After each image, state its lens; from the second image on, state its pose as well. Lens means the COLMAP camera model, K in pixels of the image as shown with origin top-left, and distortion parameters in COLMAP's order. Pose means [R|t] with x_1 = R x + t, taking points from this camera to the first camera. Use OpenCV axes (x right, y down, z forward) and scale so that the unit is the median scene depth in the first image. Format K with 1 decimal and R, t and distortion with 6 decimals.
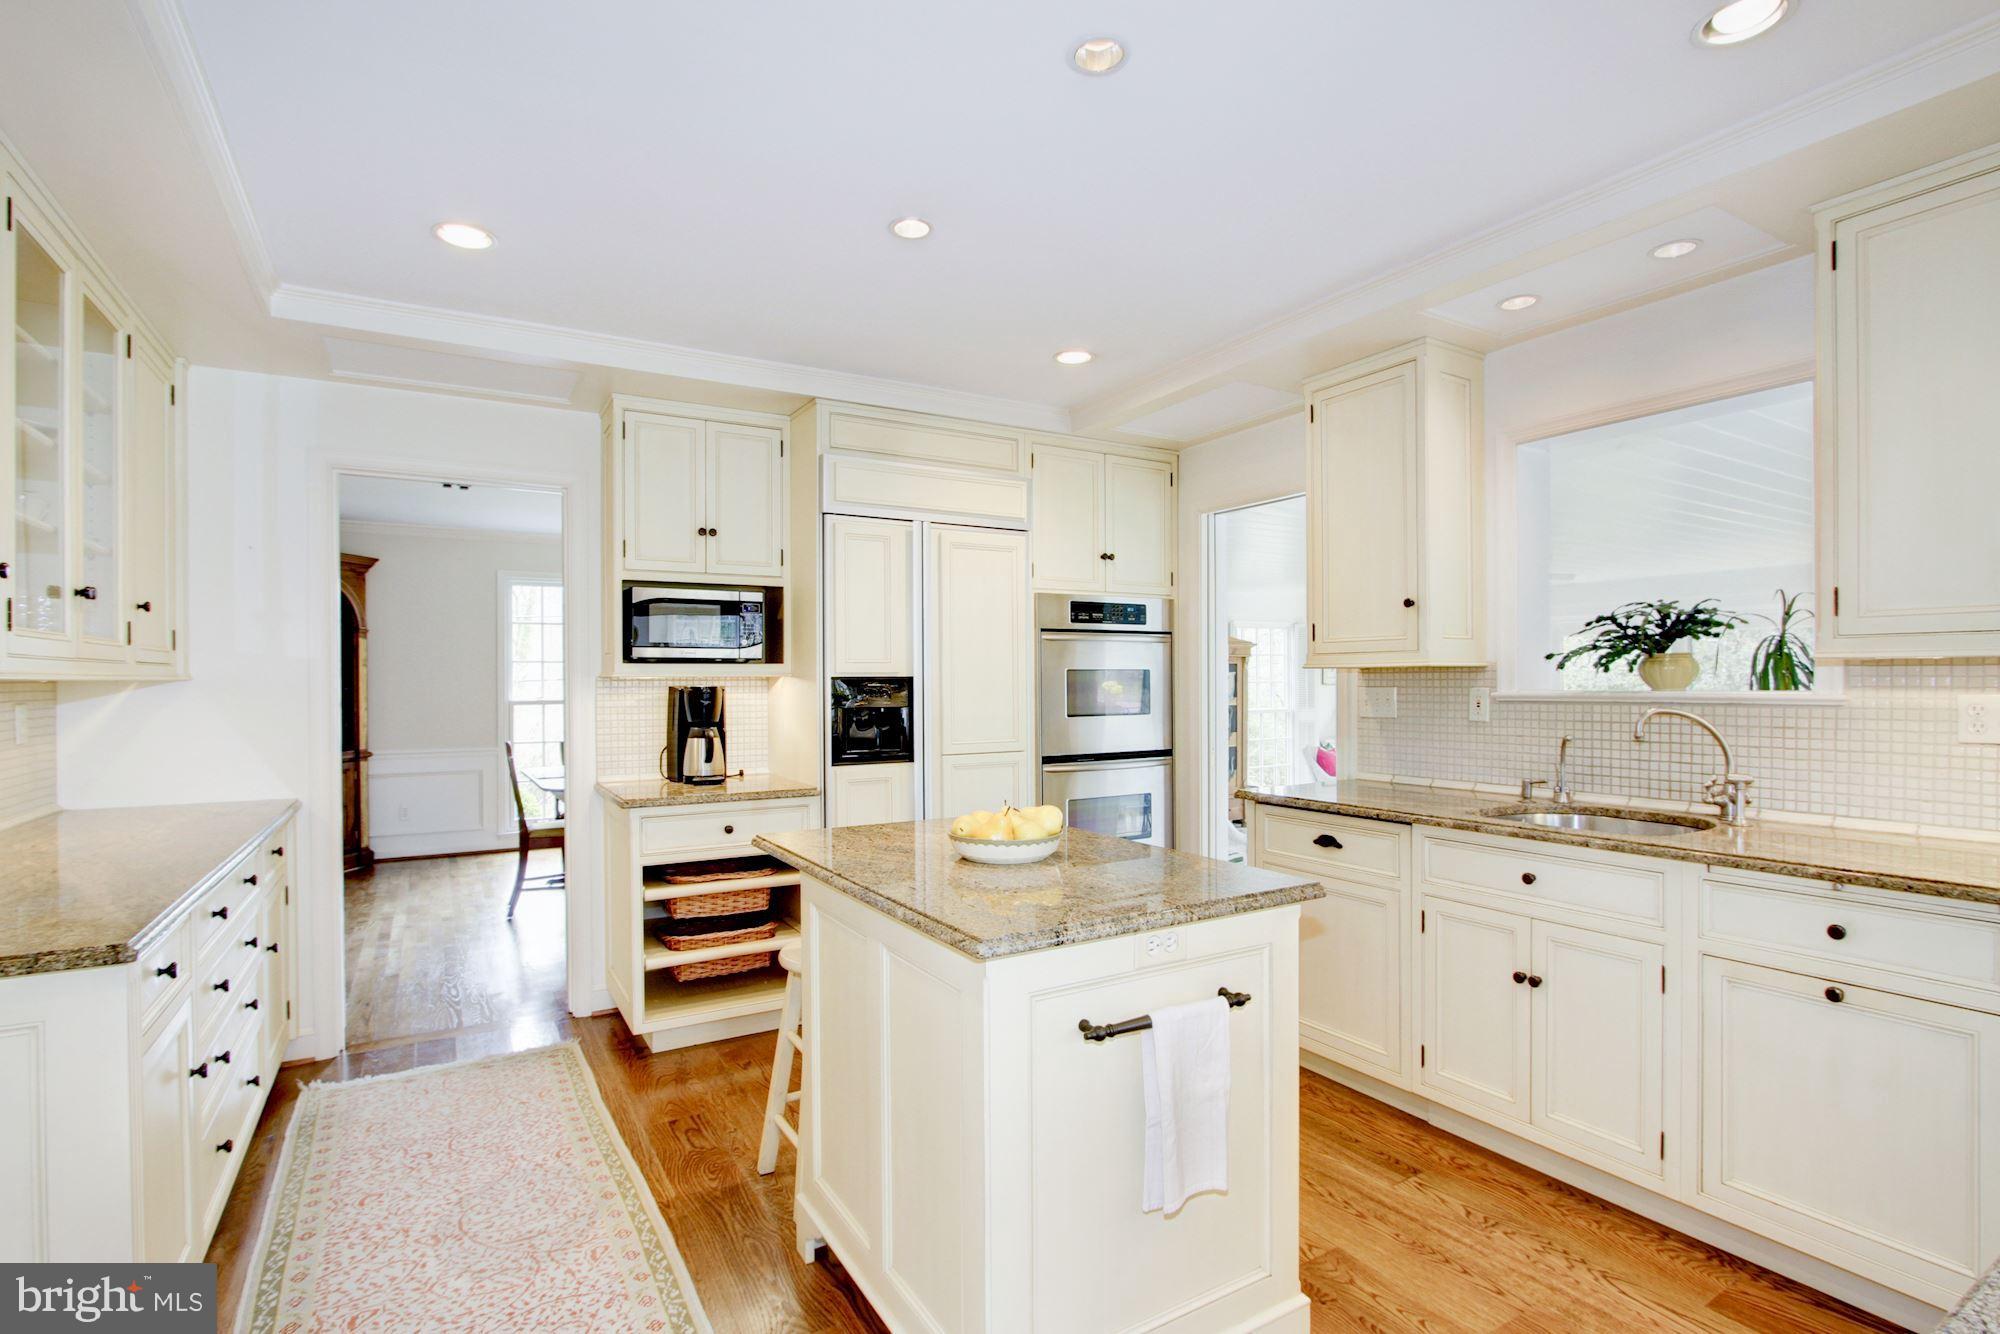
lens RADIAL K [[946.9, 0, 996.0], [0, 946.9, 685.9], [0, 0, 1]] dist [0.011071, 0.000748]
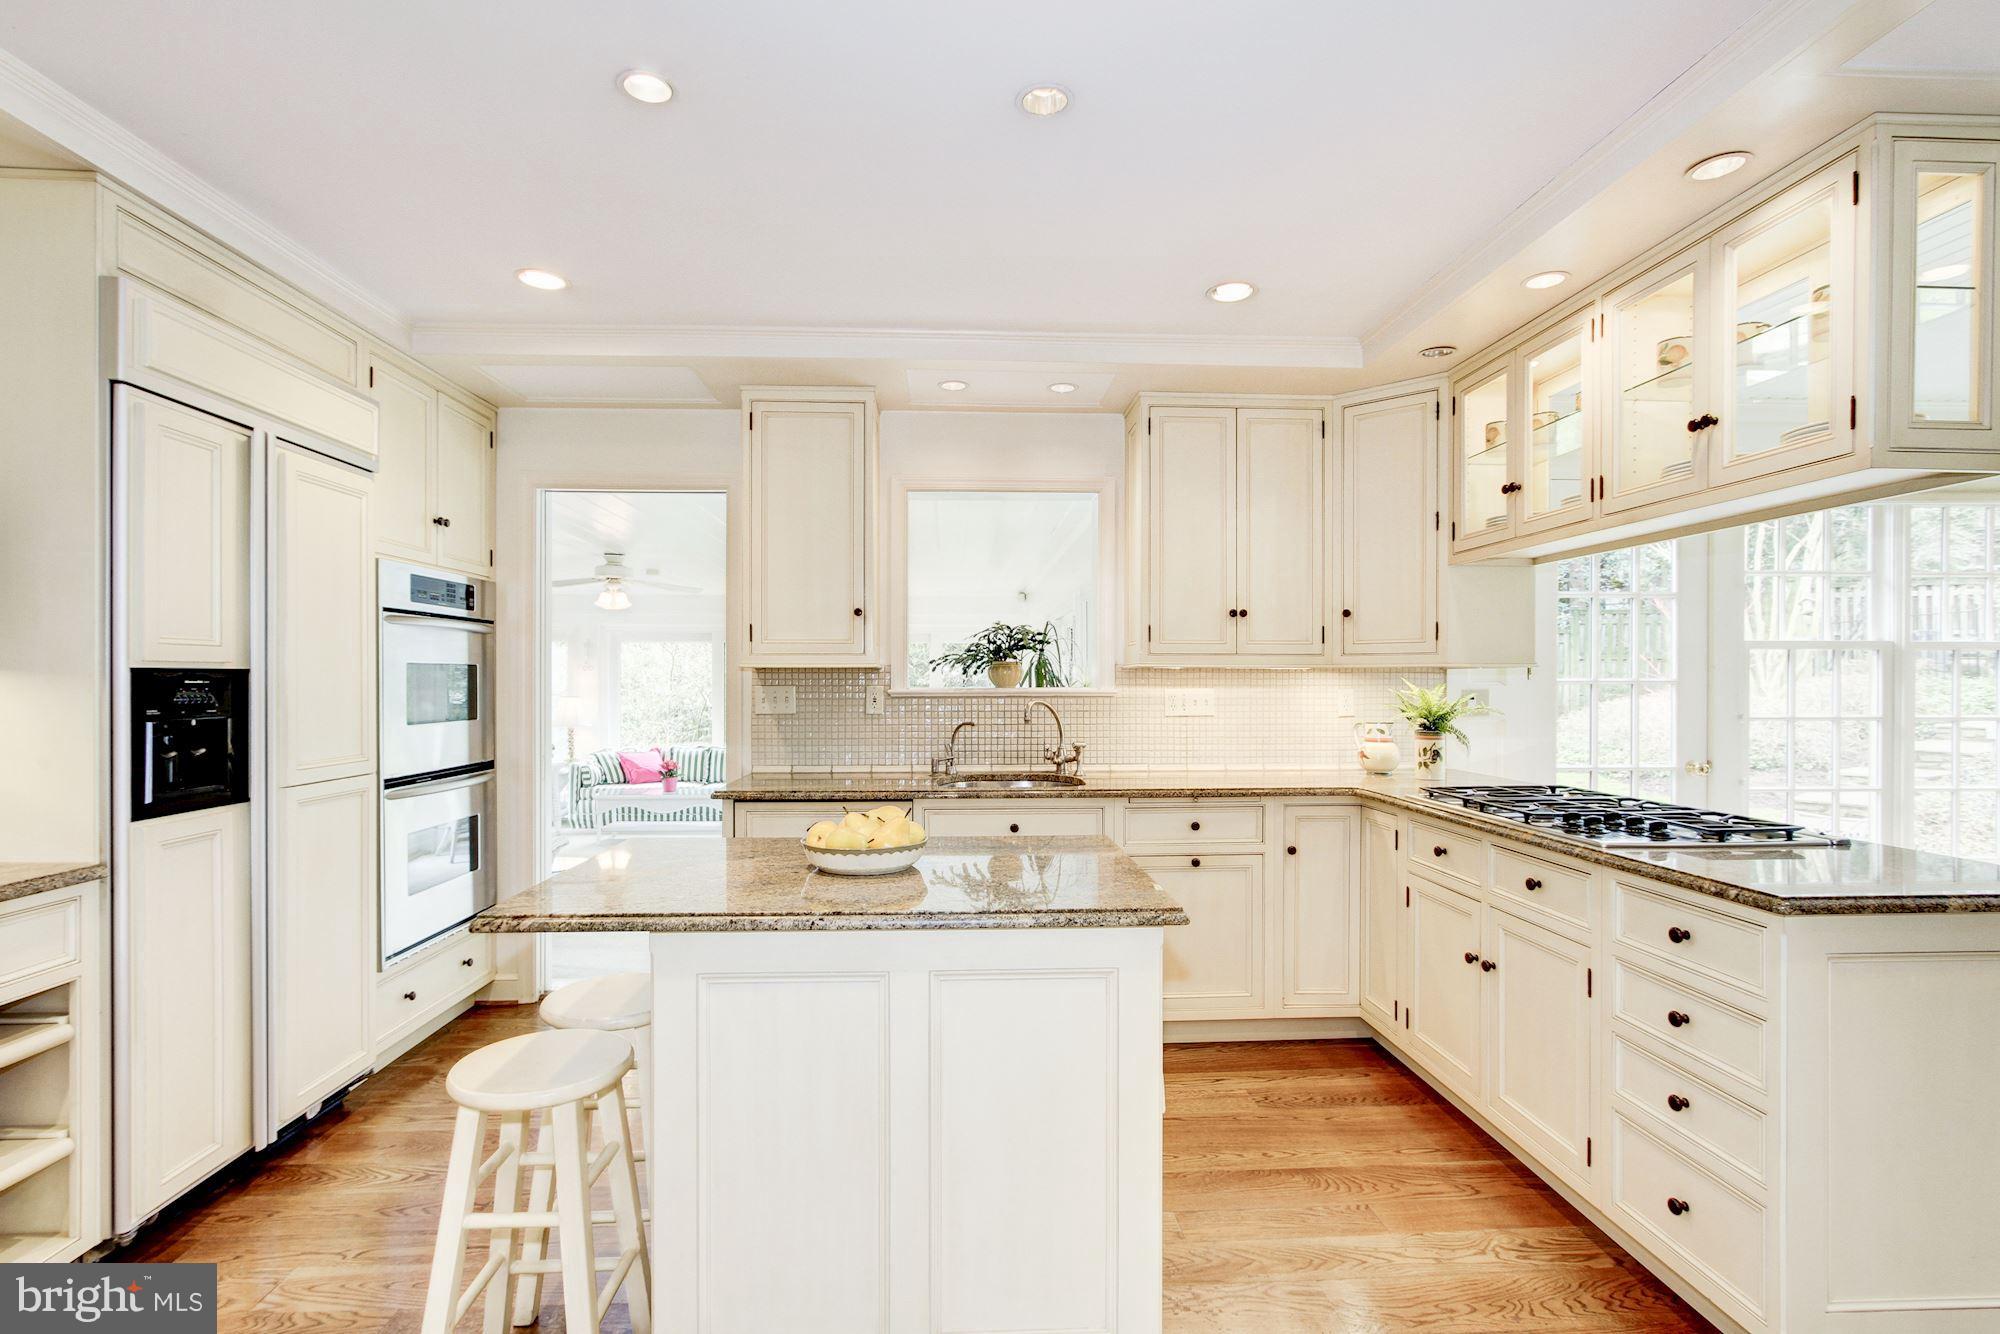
lens RADIAL K [[946.9, 0, 996.0], [0, 946.9, 685.9], [0, 0, 1]] dist [0.011071, 0.000748]
pose [[0.490311, 0.000565, 0.871548, -0.463382], [0.001592, 0.999998, -0.001544, 0.003686], [-0.871546, 0.002145, 0.490309, 0.280311]]
